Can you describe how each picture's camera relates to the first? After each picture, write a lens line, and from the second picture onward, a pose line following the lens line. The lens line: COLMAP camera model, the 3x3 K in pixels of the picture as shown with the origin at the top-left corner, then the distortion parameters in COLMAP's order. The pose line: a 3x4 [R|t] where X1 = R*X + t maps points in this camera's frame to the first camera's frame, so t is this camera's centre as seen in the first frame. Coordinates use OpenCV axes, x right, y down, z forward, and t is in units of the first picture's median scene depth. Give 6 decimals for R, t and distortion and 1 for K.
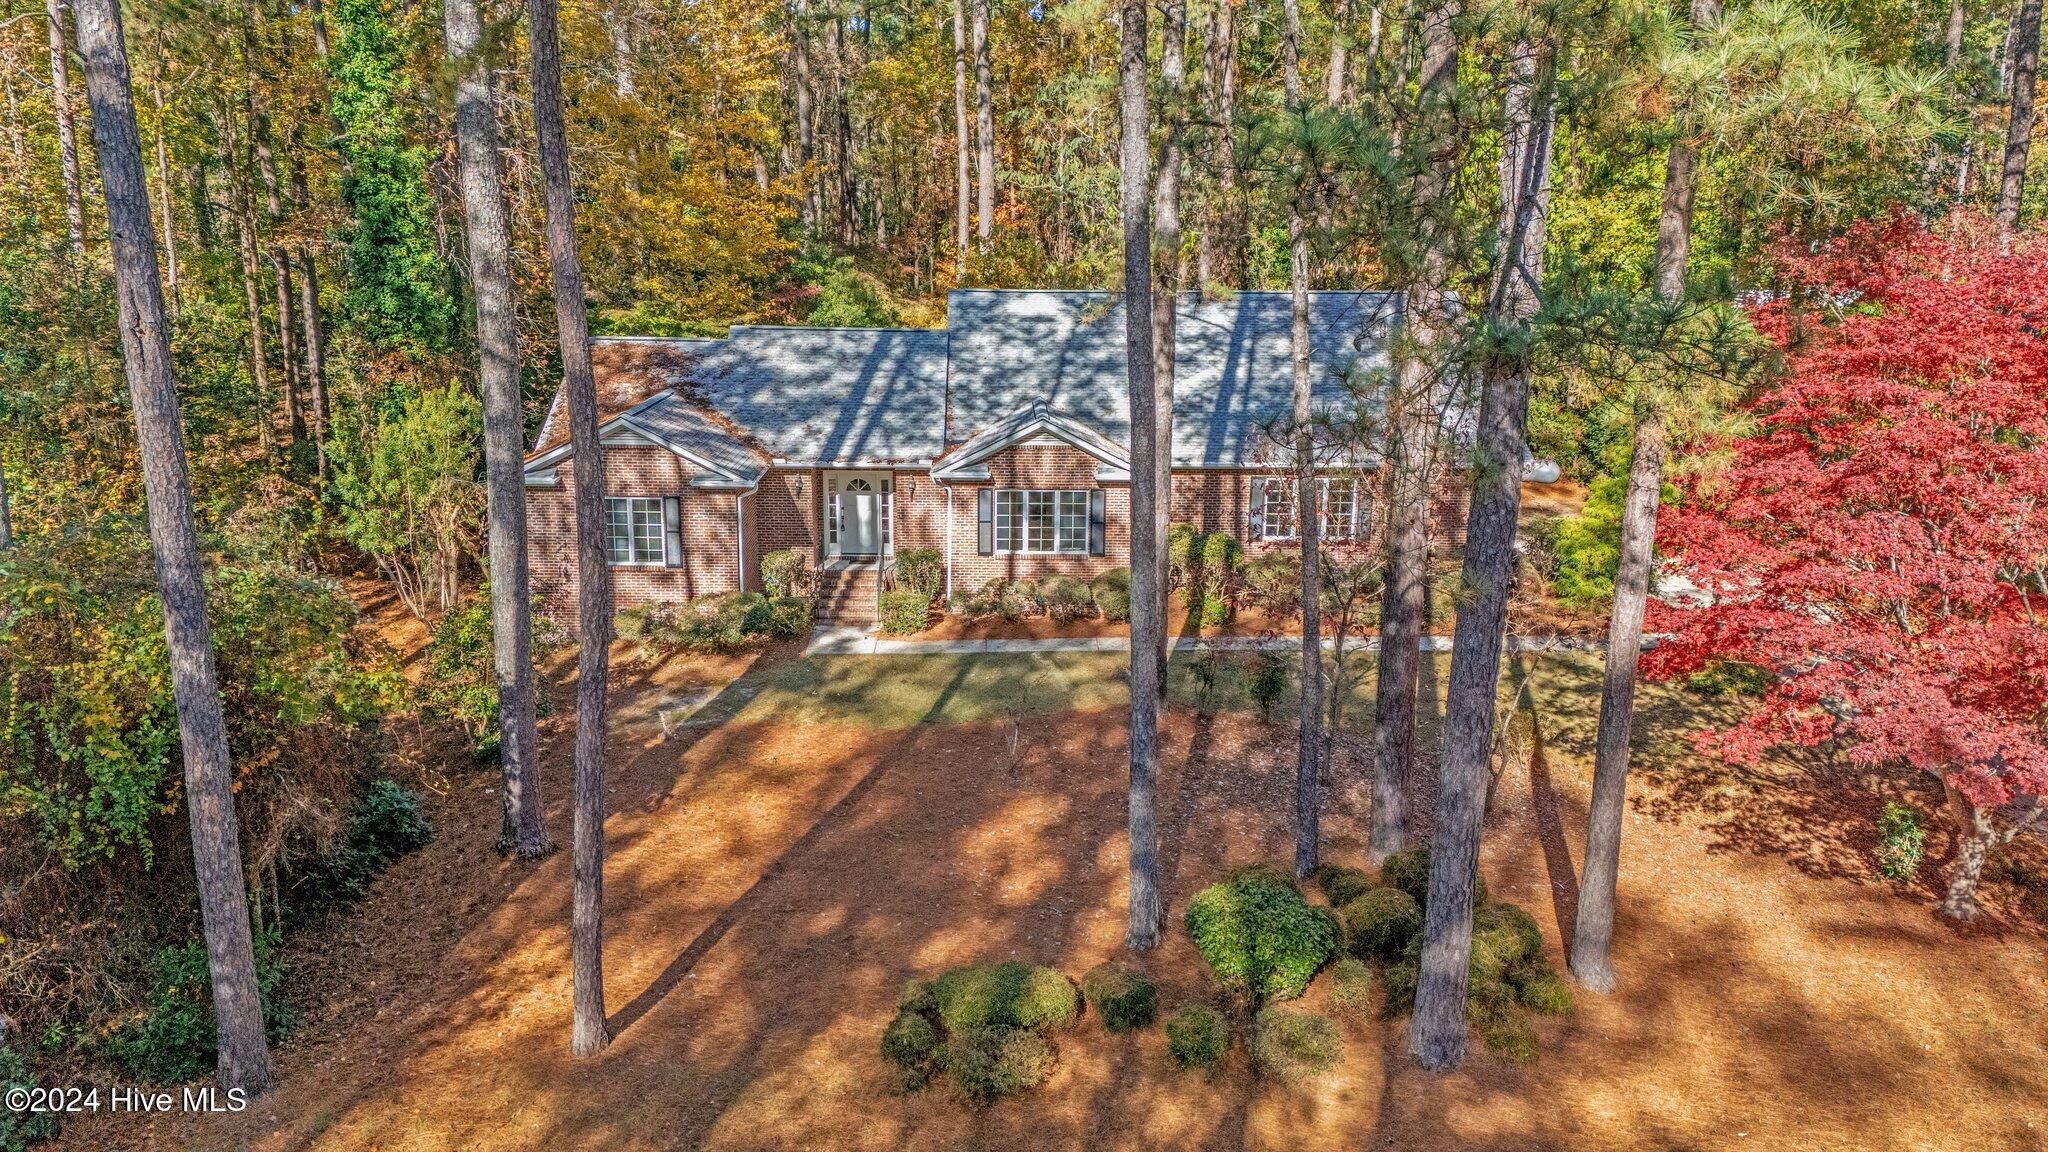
lens RADIAL K [[1470.9, 0, 1024.0], [0, 1470.9, 576.0], [0, 0, 1]] dist [0.100133, -0.114119]
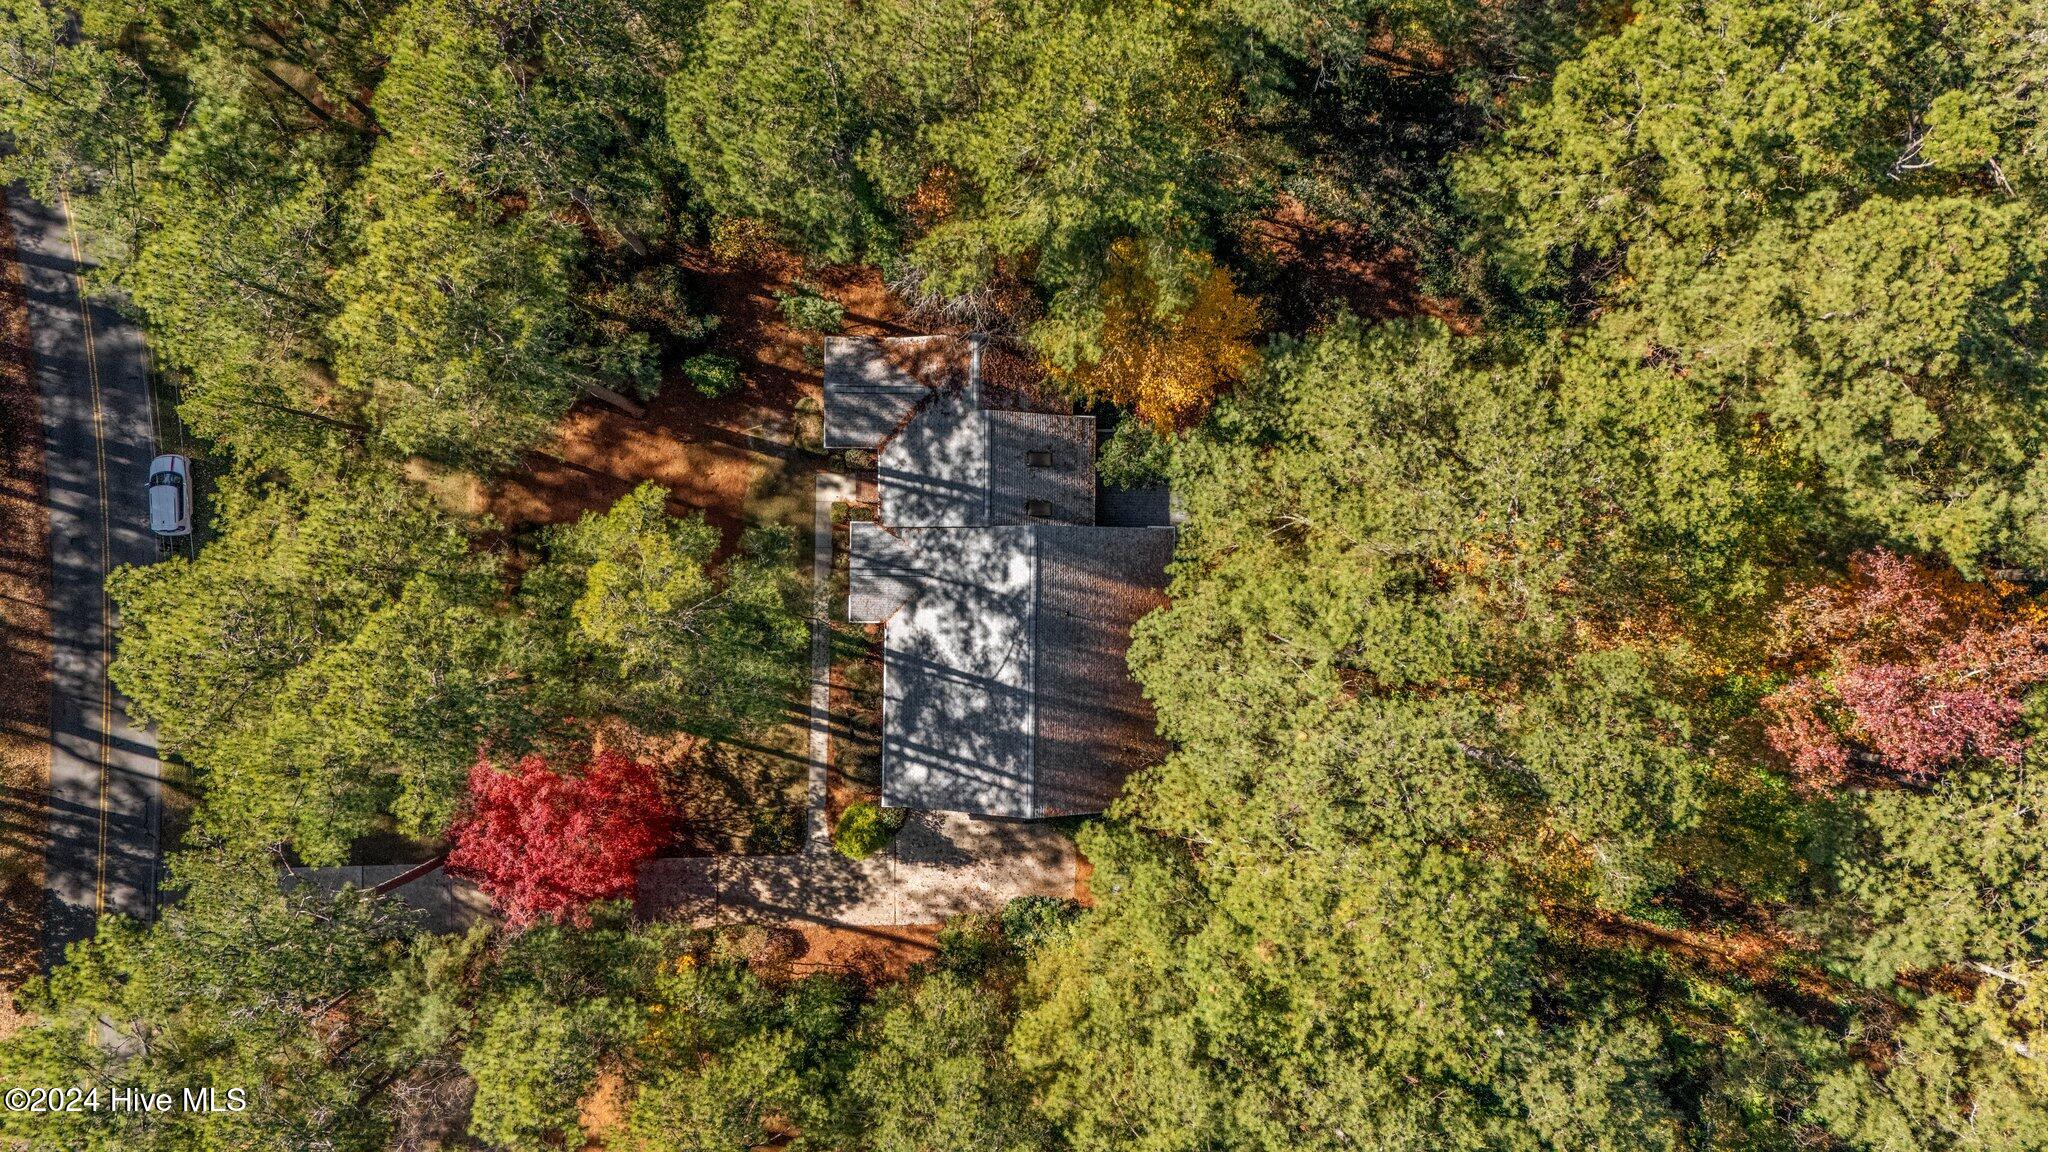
lens RADIAL K [[1470.9, 0, 1024.0], [0, 1470.9, 576.0], [0, 0, 1]] dist [0.100133, -0.114119]
pose [[-0.030373, 0.999538, -0.000837, 0.015646], [-0.252810, -0.006872, 0.967491, -2.209541], [0.967039, 0.029597, 0.252902, 0.656802]]
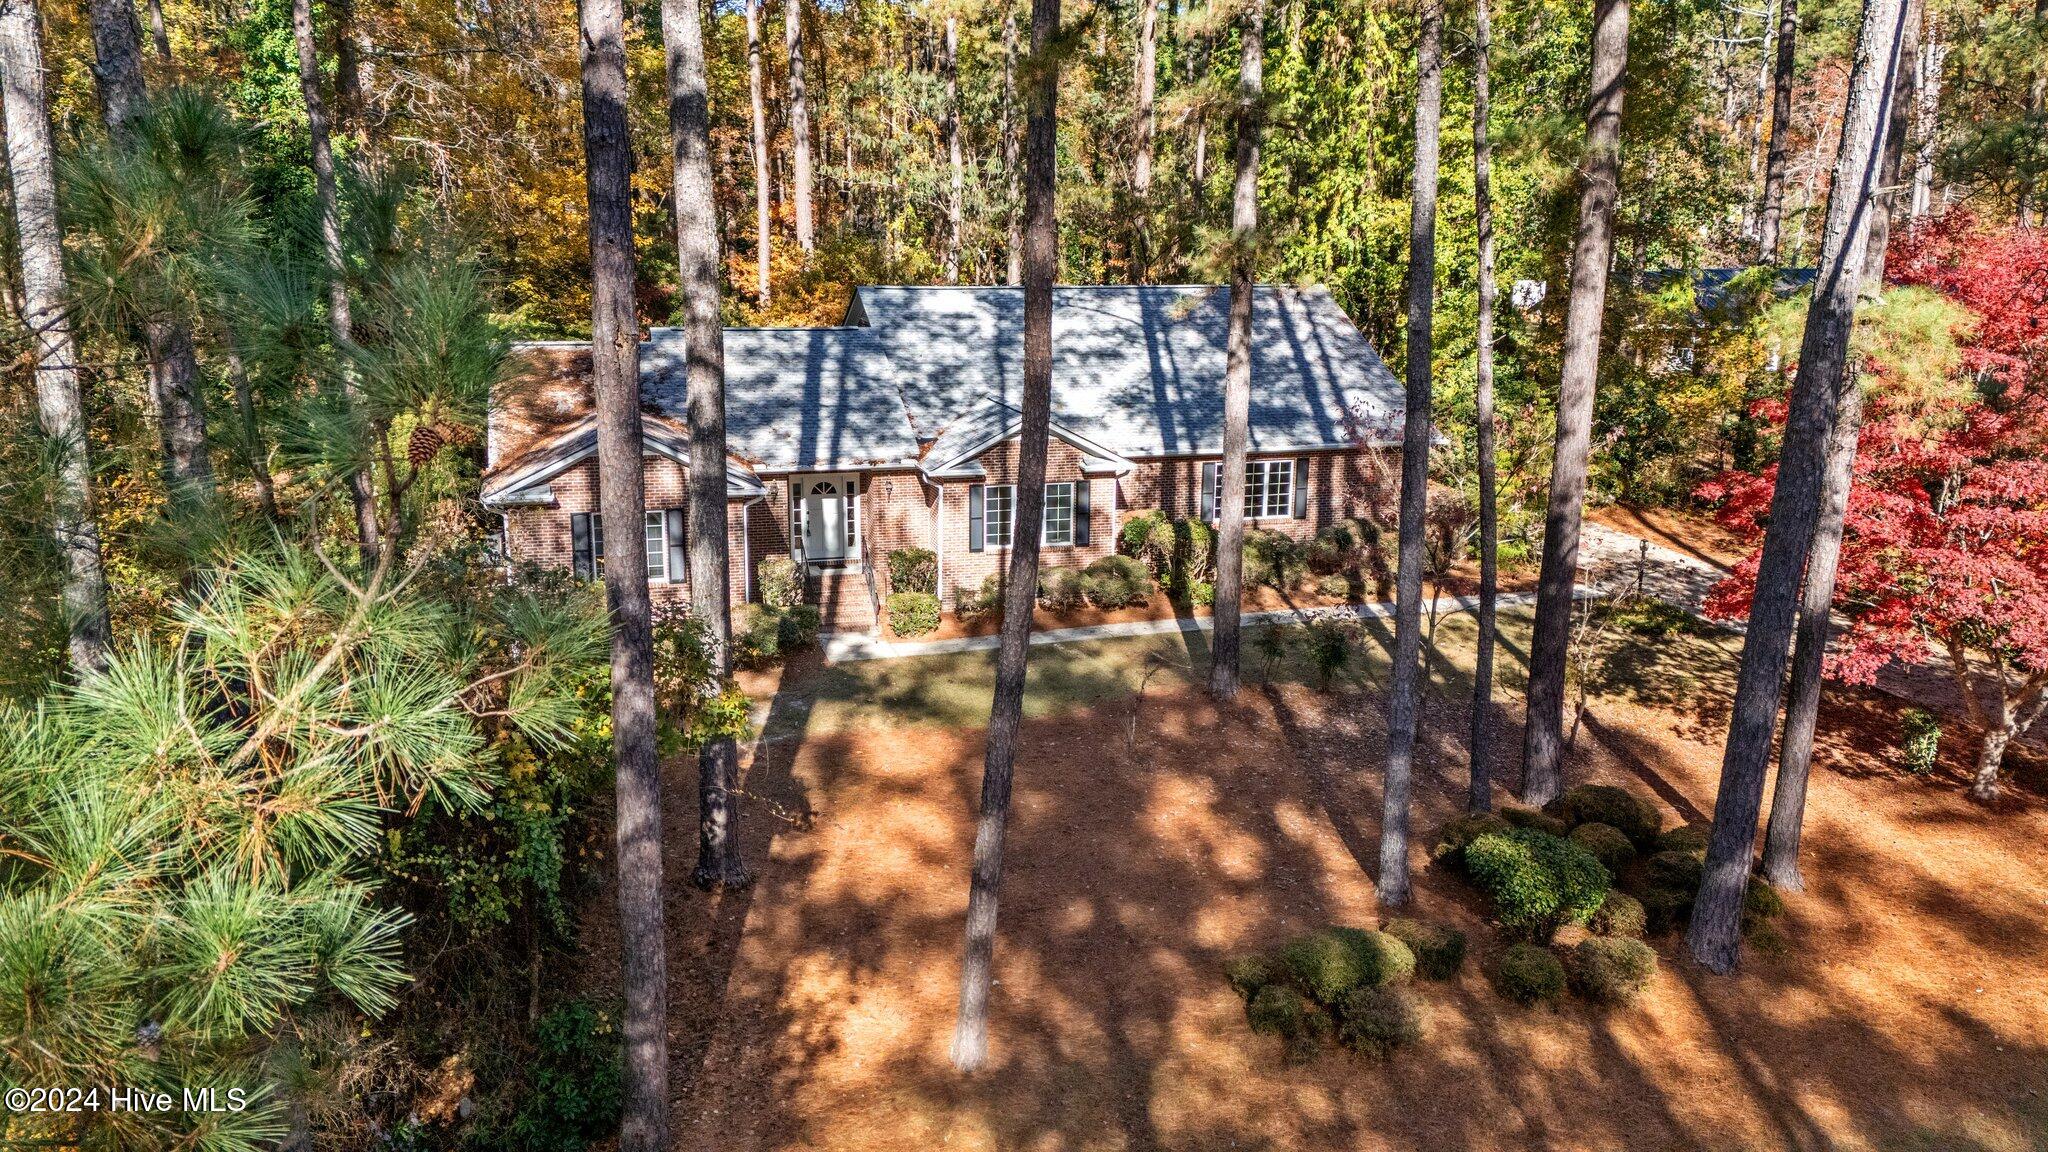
lens RADIAL K [[1470.9, 0, 1024.0], [0, 1470.9, 576.0], [0, 0, 1]] dist [0.100133, -0.114119]
pose [[0.963875, -0.062351, 0.258953, -0.251735], [0.061648, 0.998039, 0.010843, -0.006387], [-0.259121, 0.005513, 0.965829, 0.022139]]
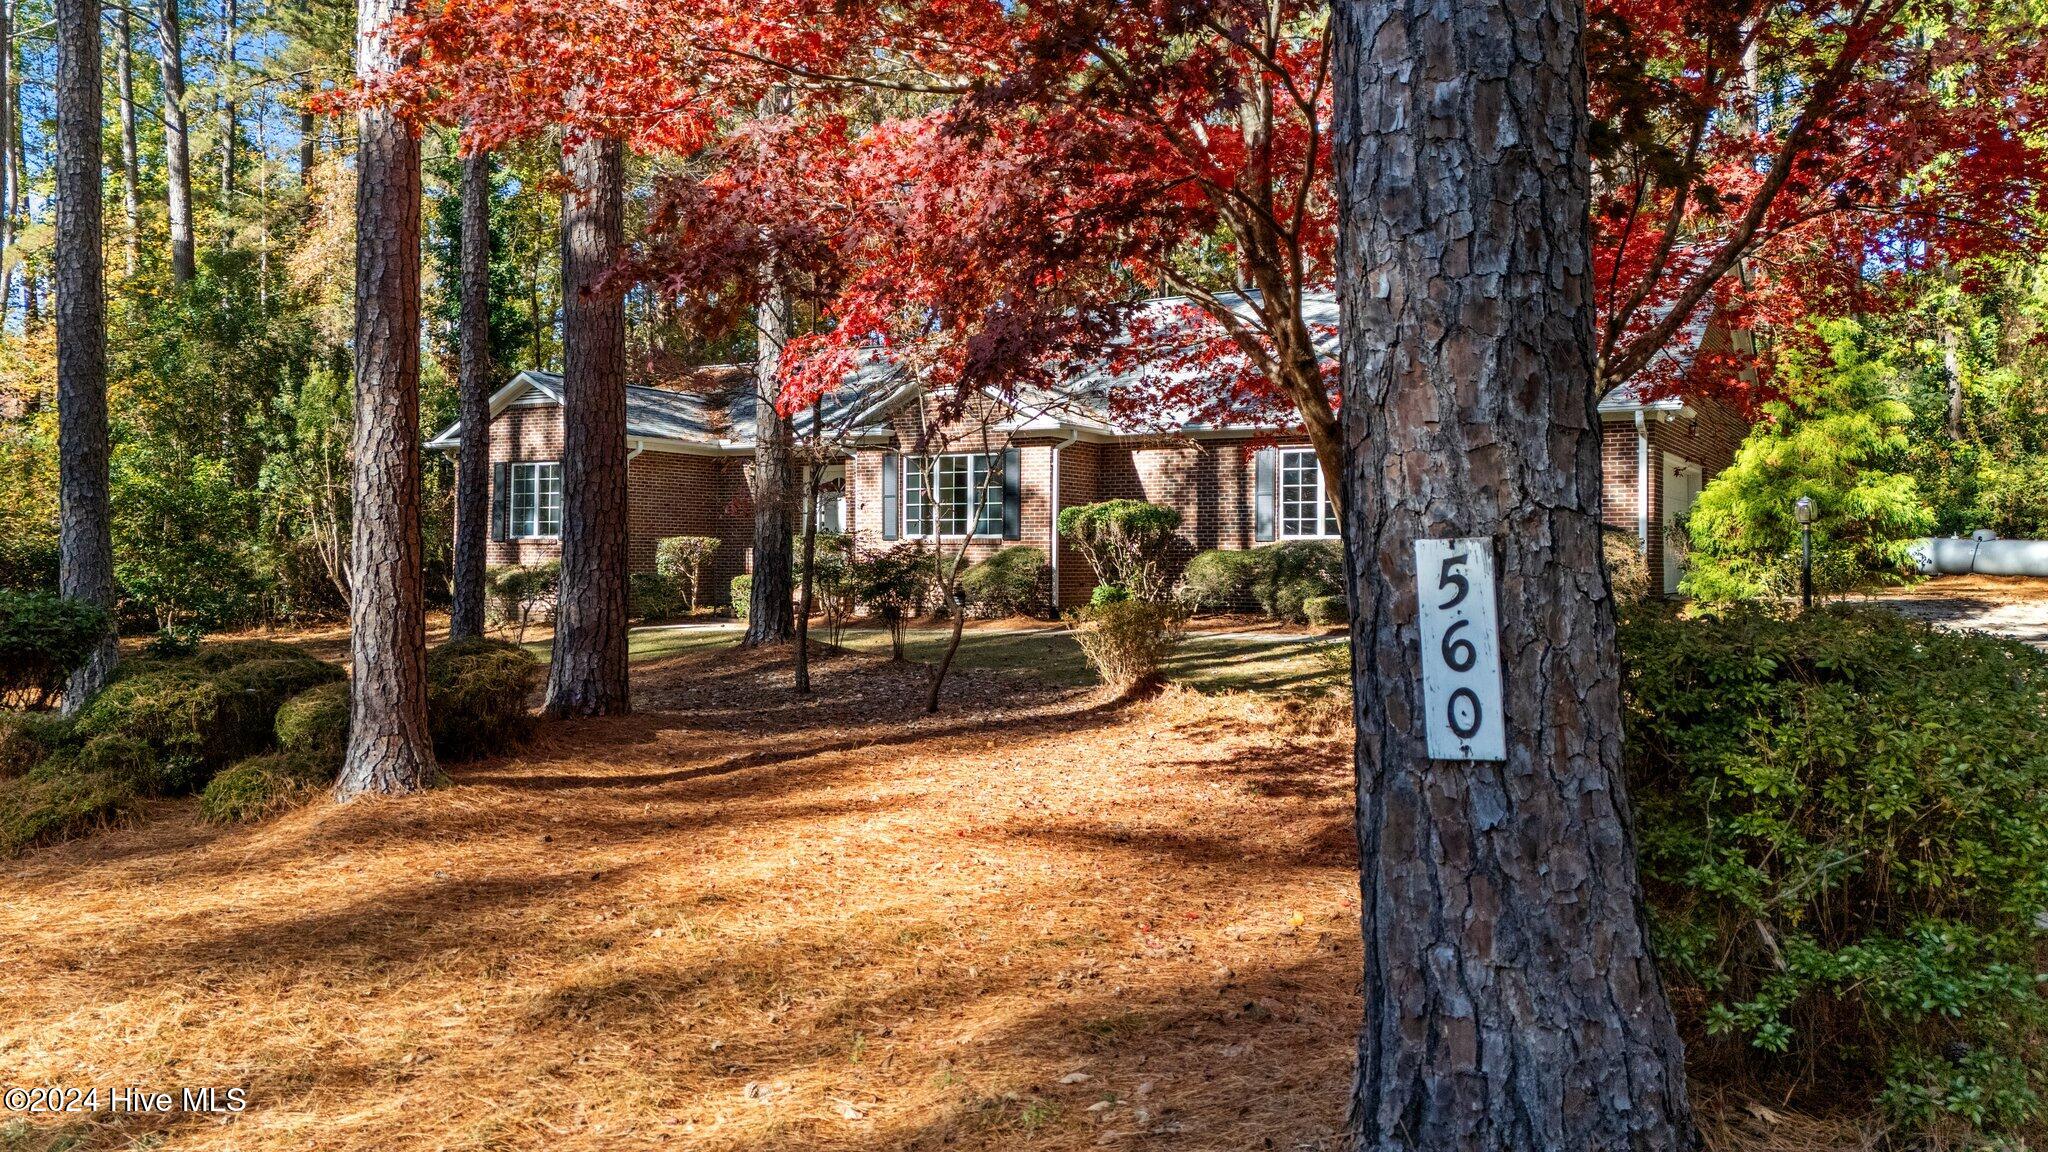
lens RADIAL K [[1481.5, 0, 1024.0], [0, 1481.5, 576.0], [0, 0, 1]] dist [0.046072, -0.000331]
pose [[0.857321, 0.001772, -0.514779, 0.439307], [-0.109817, 0.977605, -0.179526, 0.138325], [0.502932, 0.210443, 0.838316, 0.361888]]
